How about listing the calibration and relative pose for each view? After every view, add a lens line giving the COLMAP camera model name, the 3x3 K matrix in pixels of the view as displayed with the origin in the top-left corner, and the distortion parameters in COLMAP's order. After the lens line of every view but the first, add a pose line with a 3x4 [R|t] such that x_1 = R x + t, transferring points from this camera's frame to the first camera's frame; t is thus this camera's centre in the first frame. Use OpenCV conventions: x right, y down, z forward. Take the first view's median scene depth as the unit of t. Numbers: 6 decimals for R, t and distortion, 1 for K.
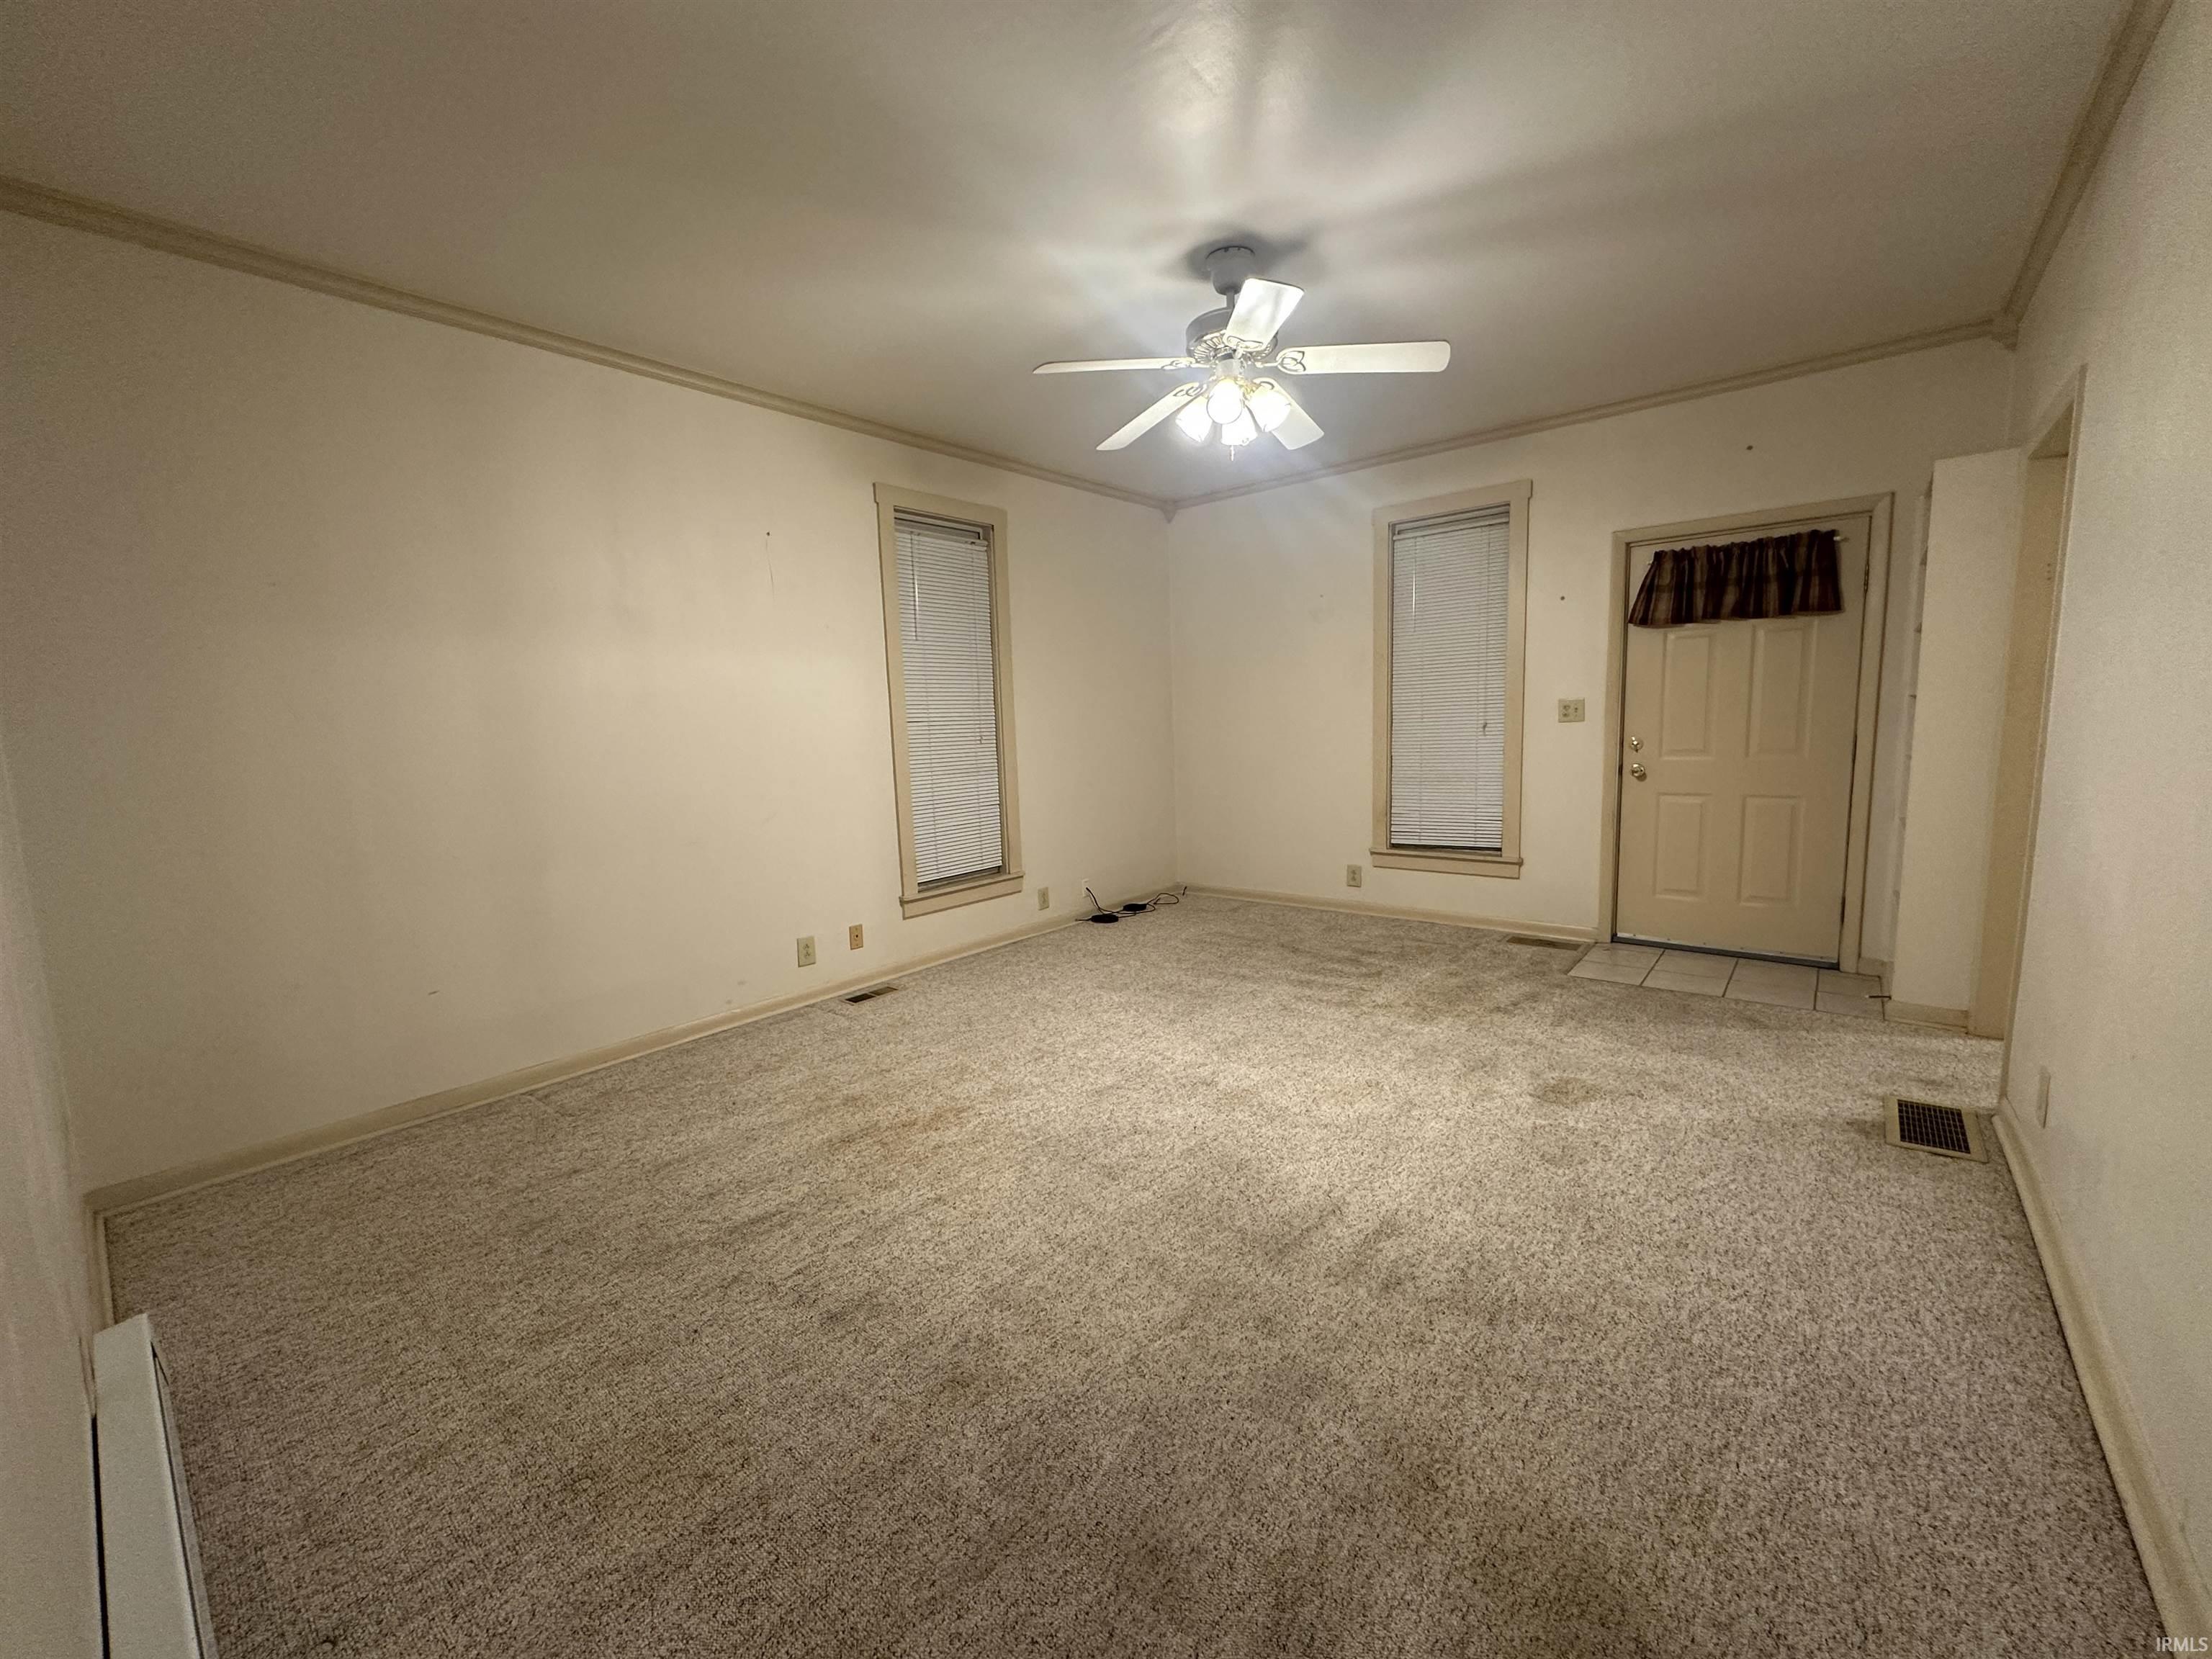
lens RADIAL K [[877.1, 0, 1106.0], [0, 877.1, 829.5], [0, 0, 1]] dist [-0.000878, -0.000443]
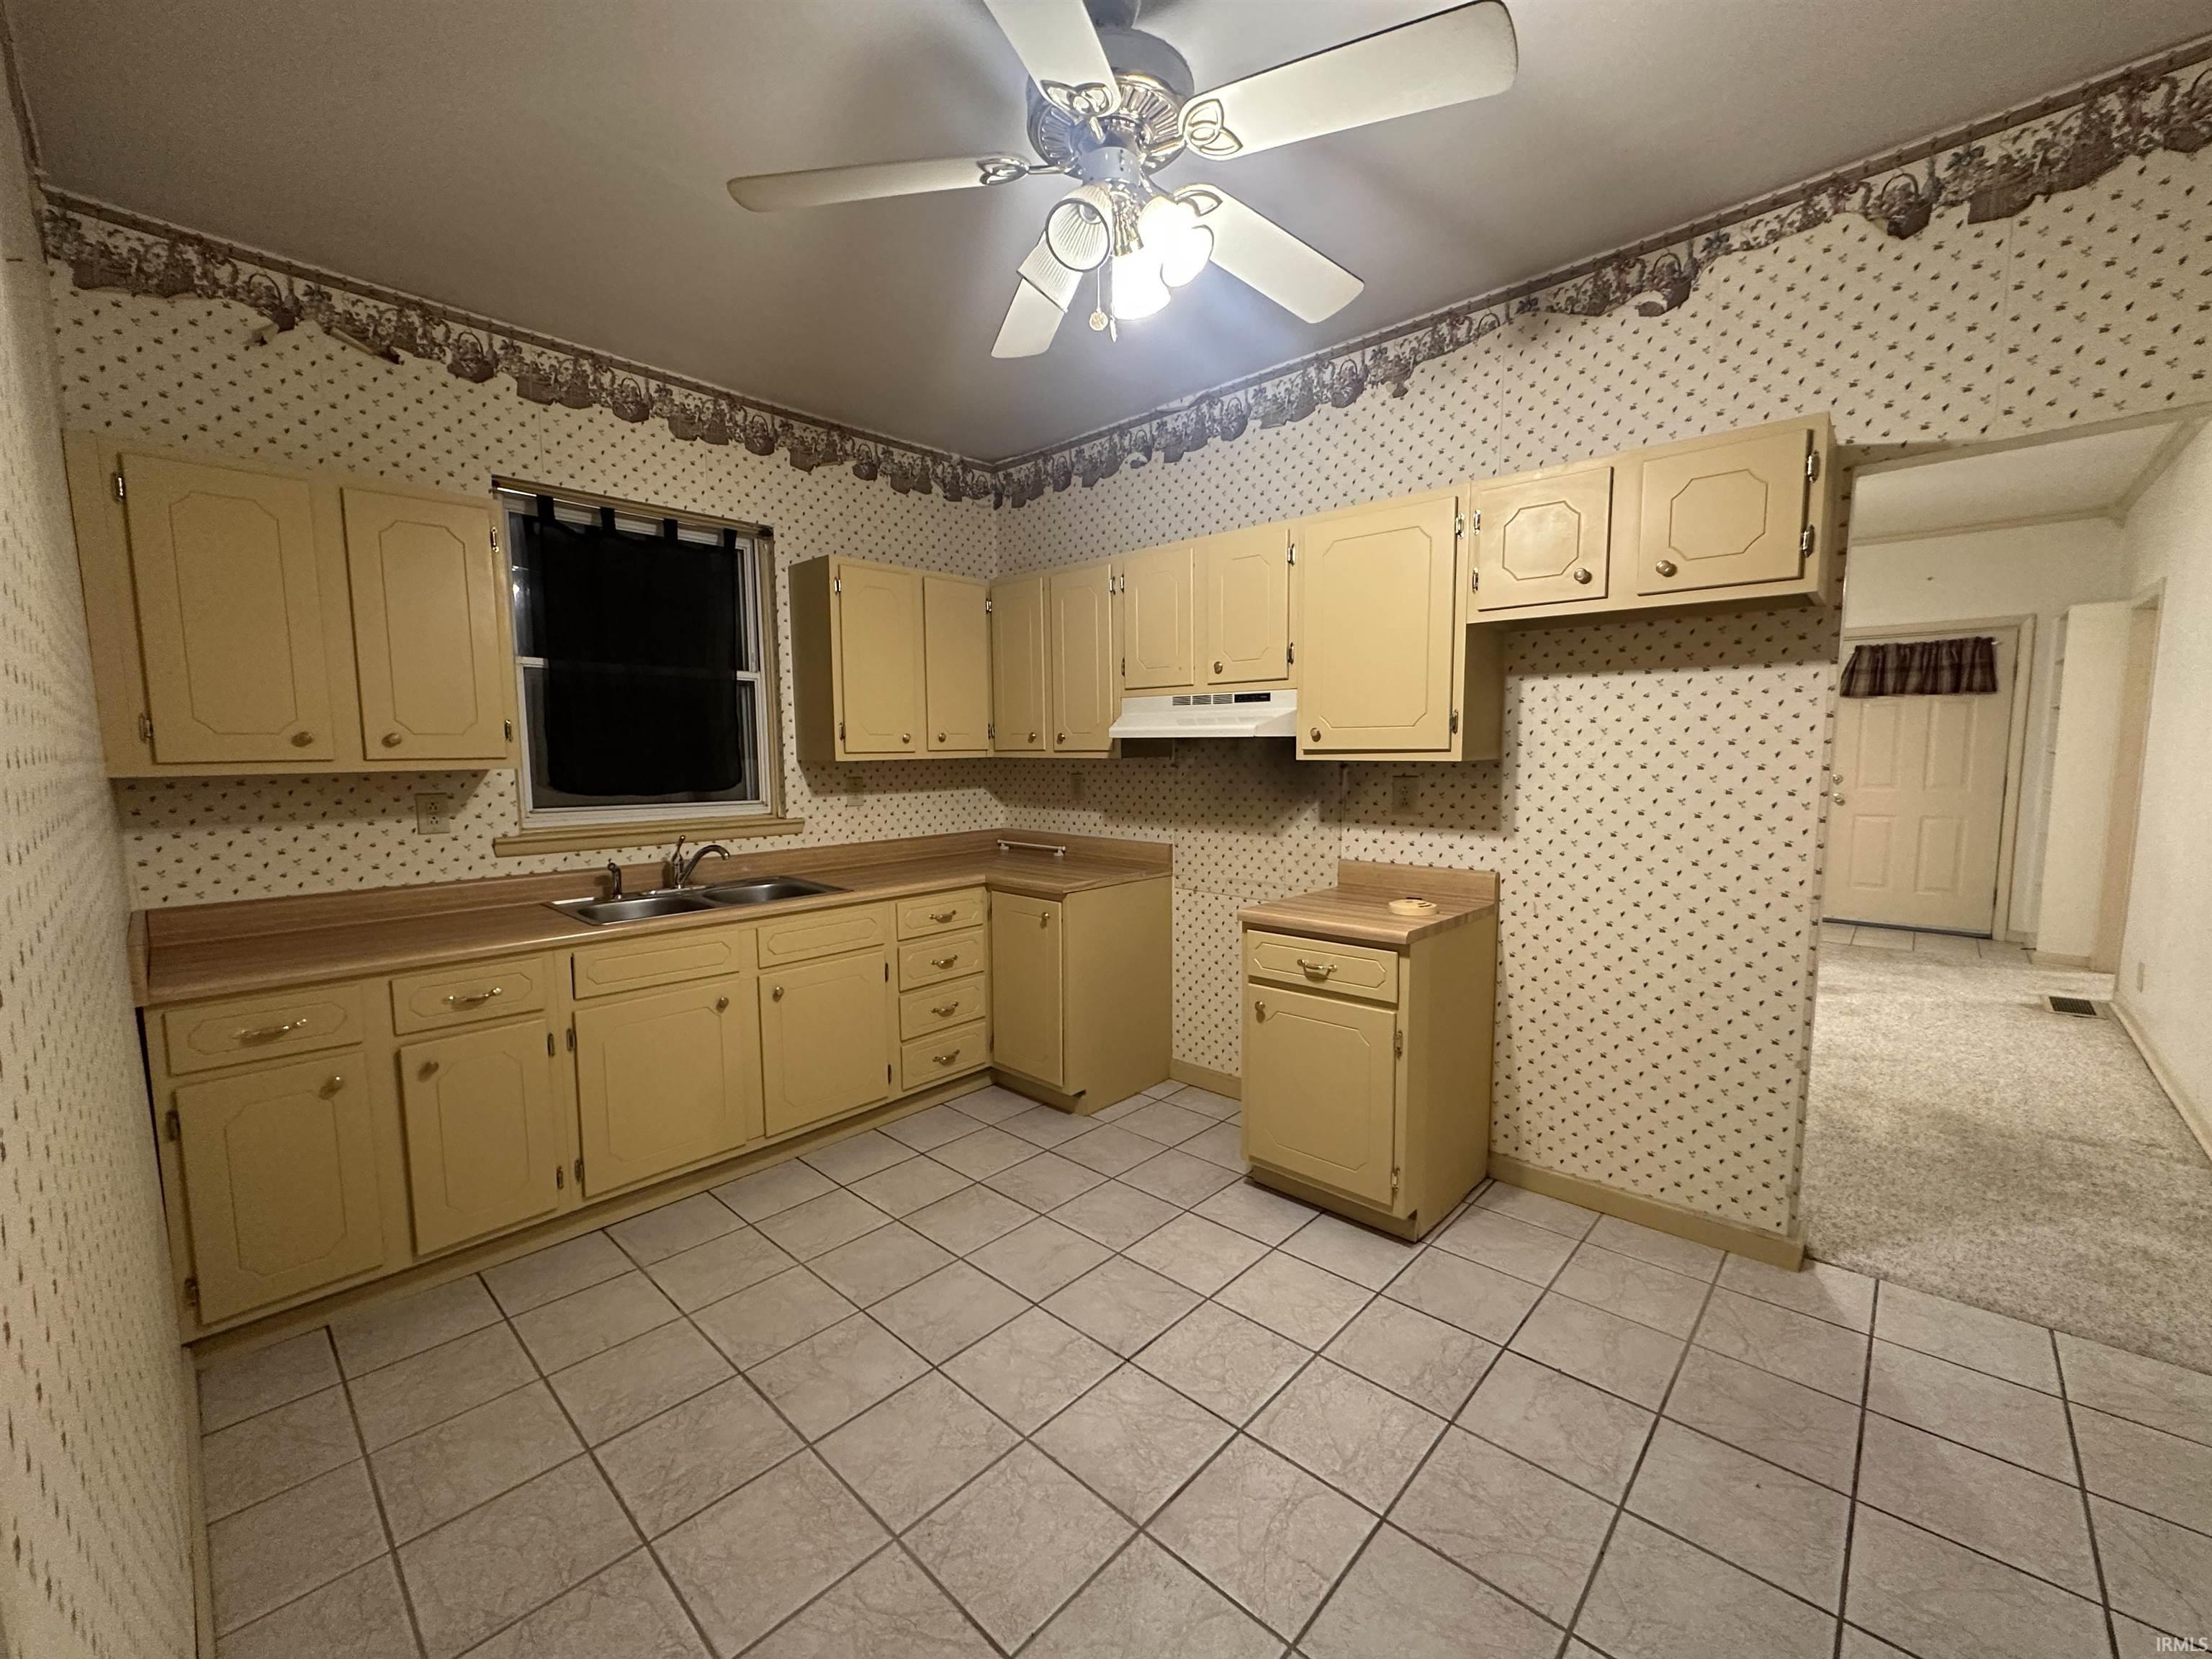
lens RADIAL K [[884.4, 0, 1106.0], [0, 884.4, 829.5], [0, 0, 1]] dist [0.000225, 0.000165]
pose [[0.998583, 0.026943, -0.045890, -0.566968], [-0.028035, 0.999335, -0.023335, 0.056243], [0.045231, 0.024588, 0.998674, -0.533406]]
